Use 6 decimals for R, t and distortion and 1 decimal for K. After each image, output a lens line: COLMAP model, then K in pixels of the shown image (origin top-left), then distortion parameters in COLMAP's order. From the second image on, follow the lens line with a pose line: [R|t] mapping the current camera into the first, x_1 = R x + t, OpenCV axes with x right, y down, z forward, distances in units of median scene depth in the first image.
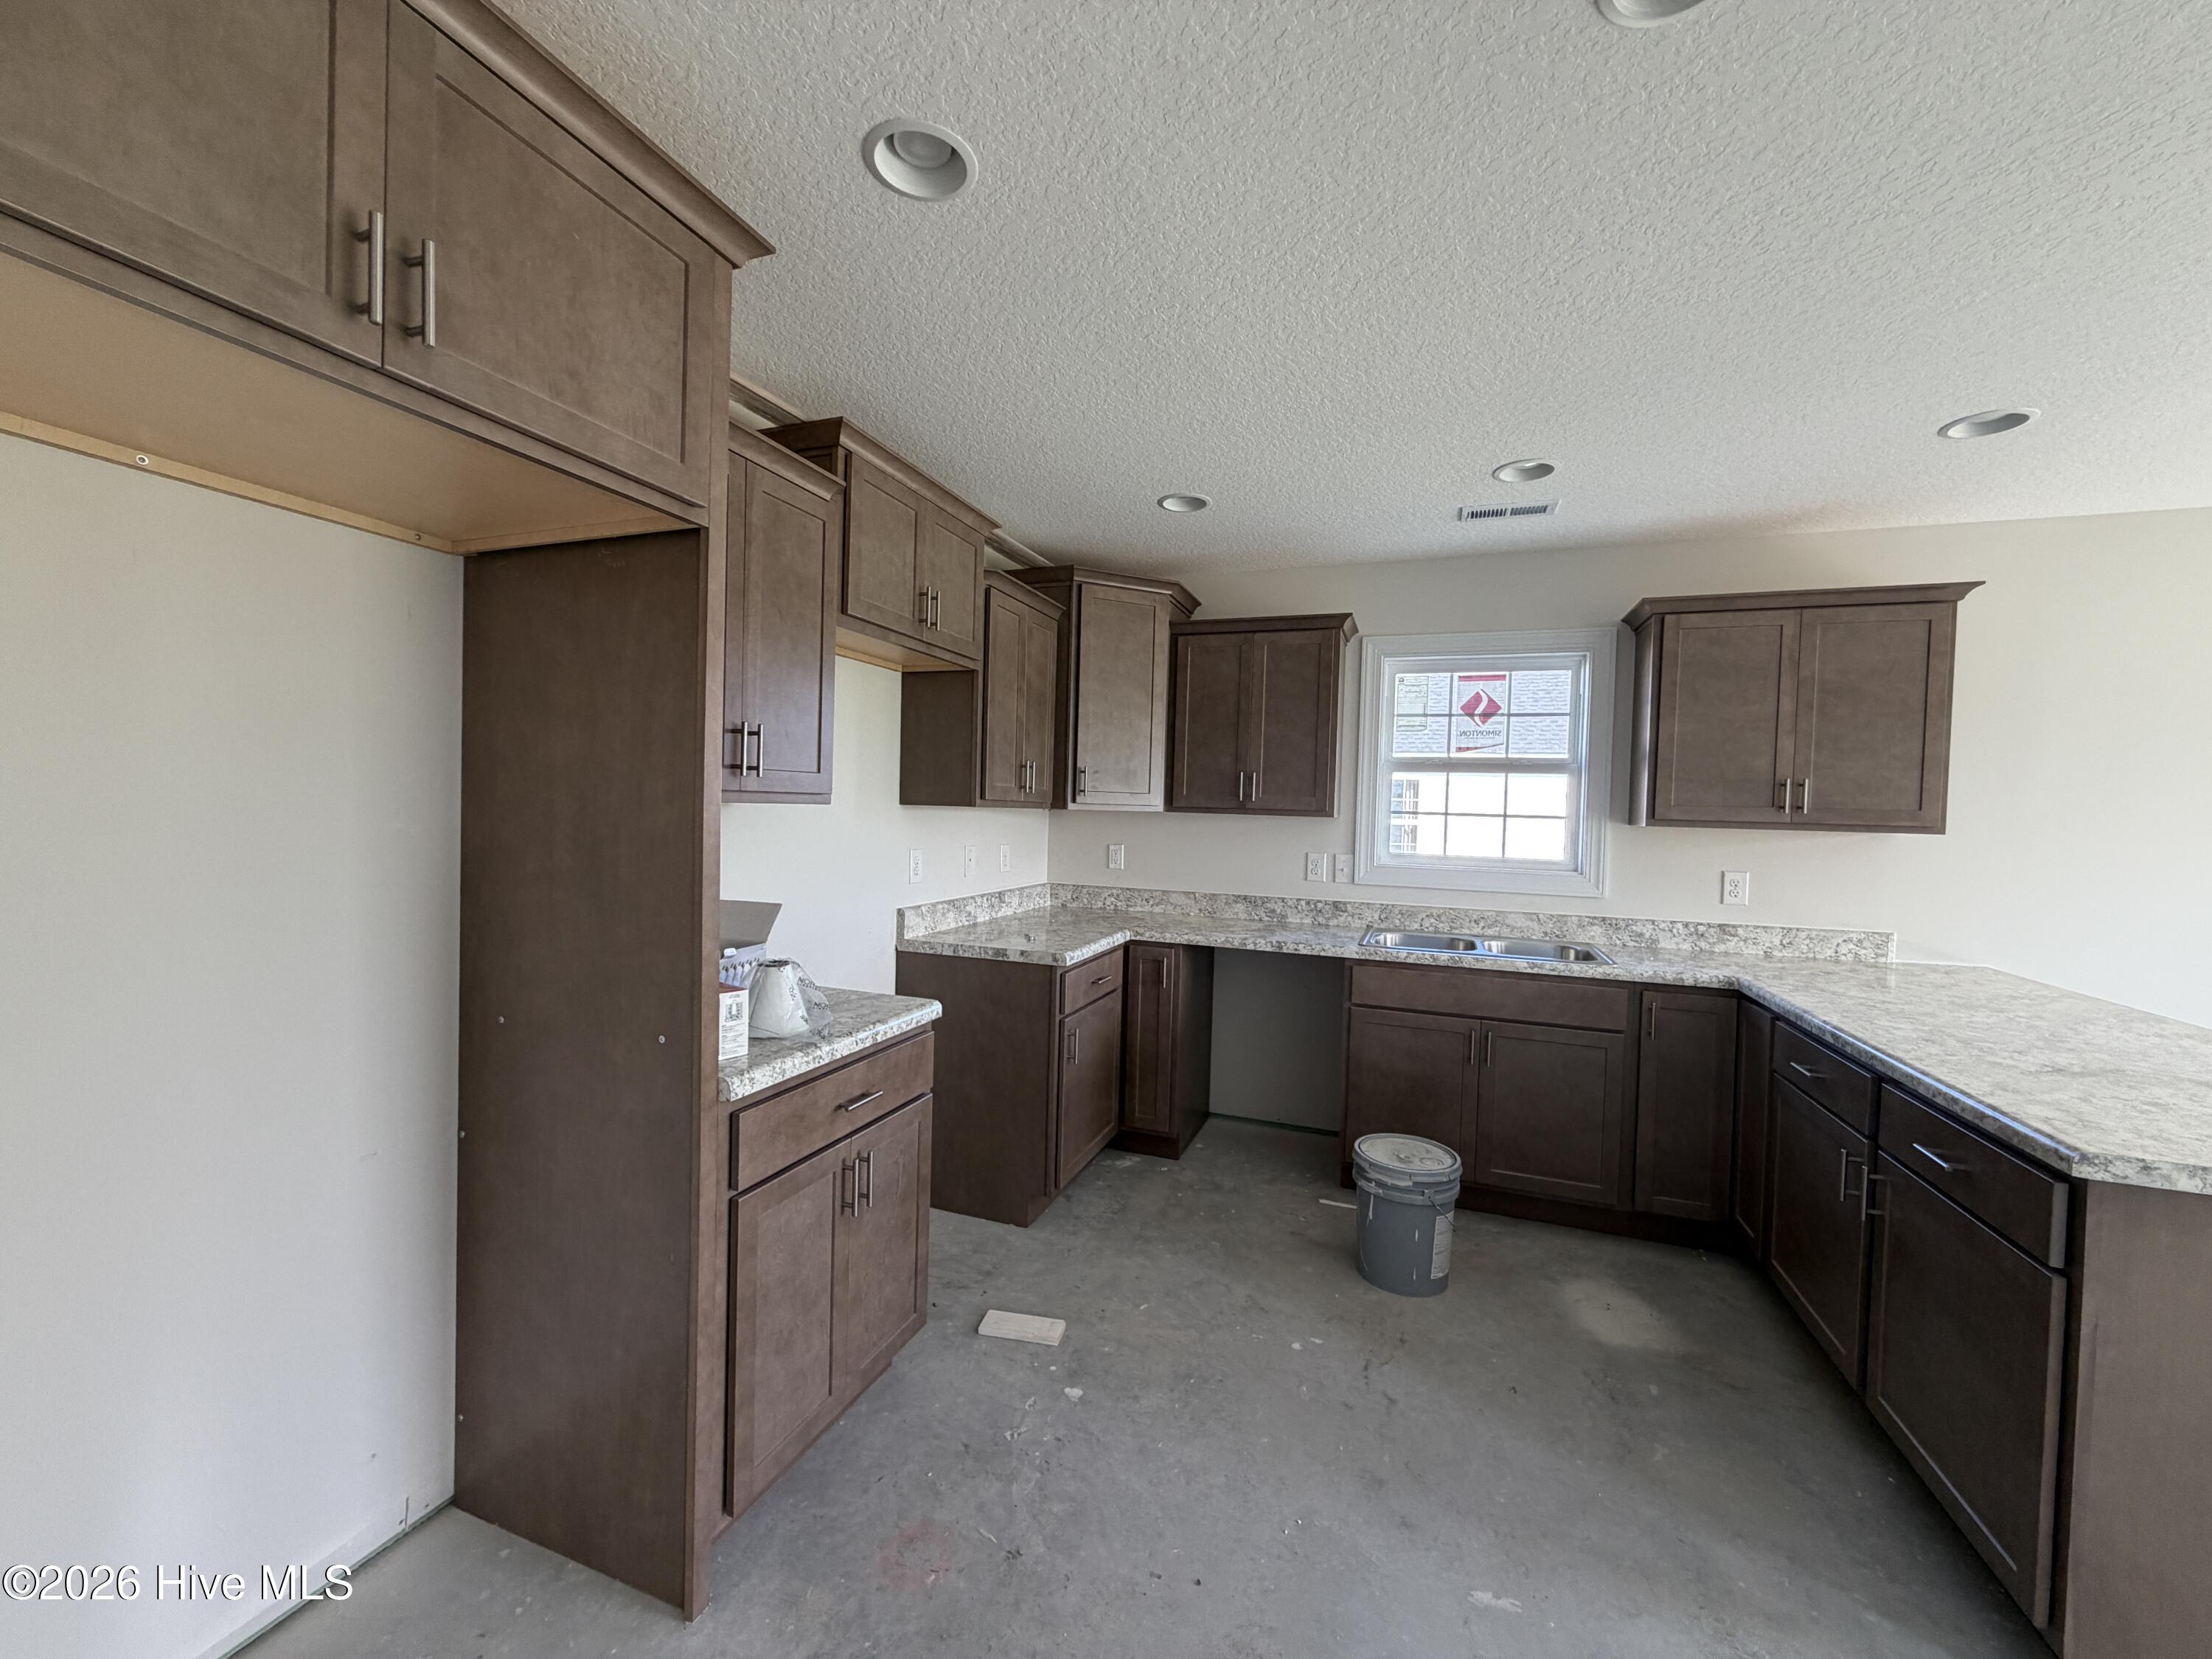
lens RADIAL K [[870.7, 0, 1106.0], [0, 870.7, 829.5], [0, 0, 1]] dist [0.000636, 0.000073]
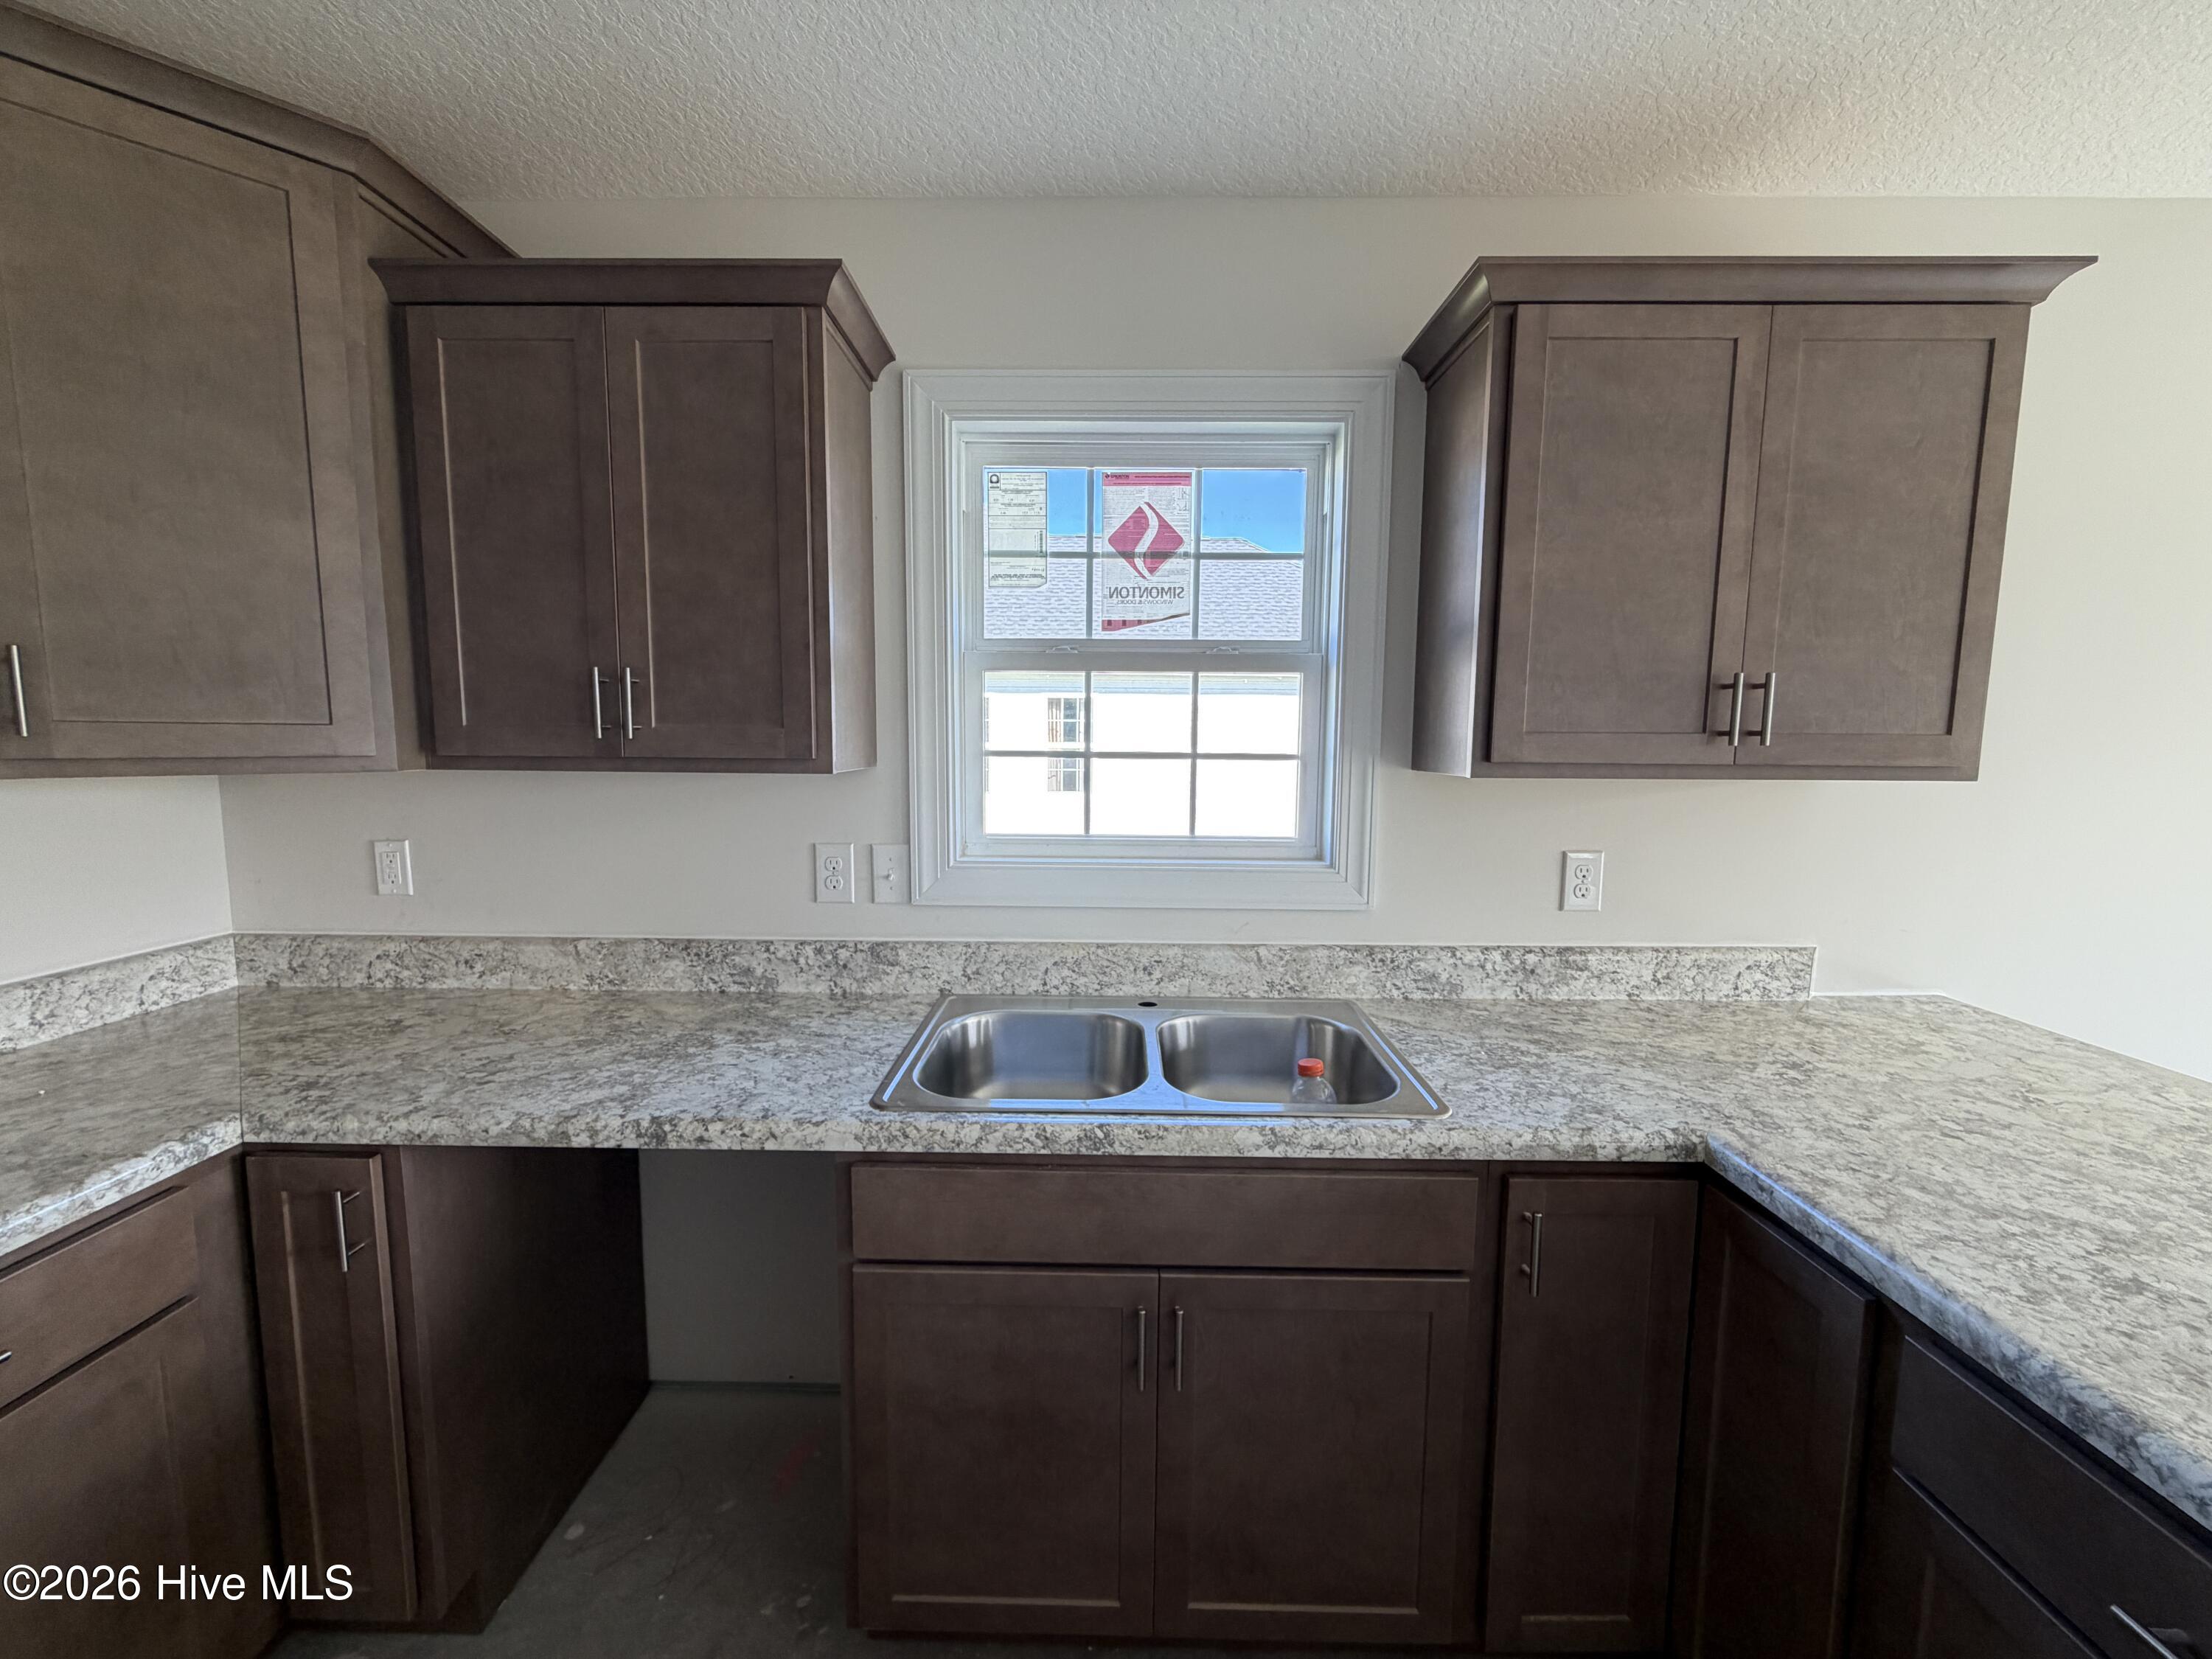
lens RADIAL K [[882.0, 0, 1097.9], [0, 882.0, 829.4], [0, 0, 1]] dist [-0.001062, -0.000049]
pose [[0.942402, -0.057033, 0.329583, 0.248159], [0.028105, 0.995373, 0.091881, -0.023431], [-0.333298, -0.077326, 0.939645, 0.566407]]
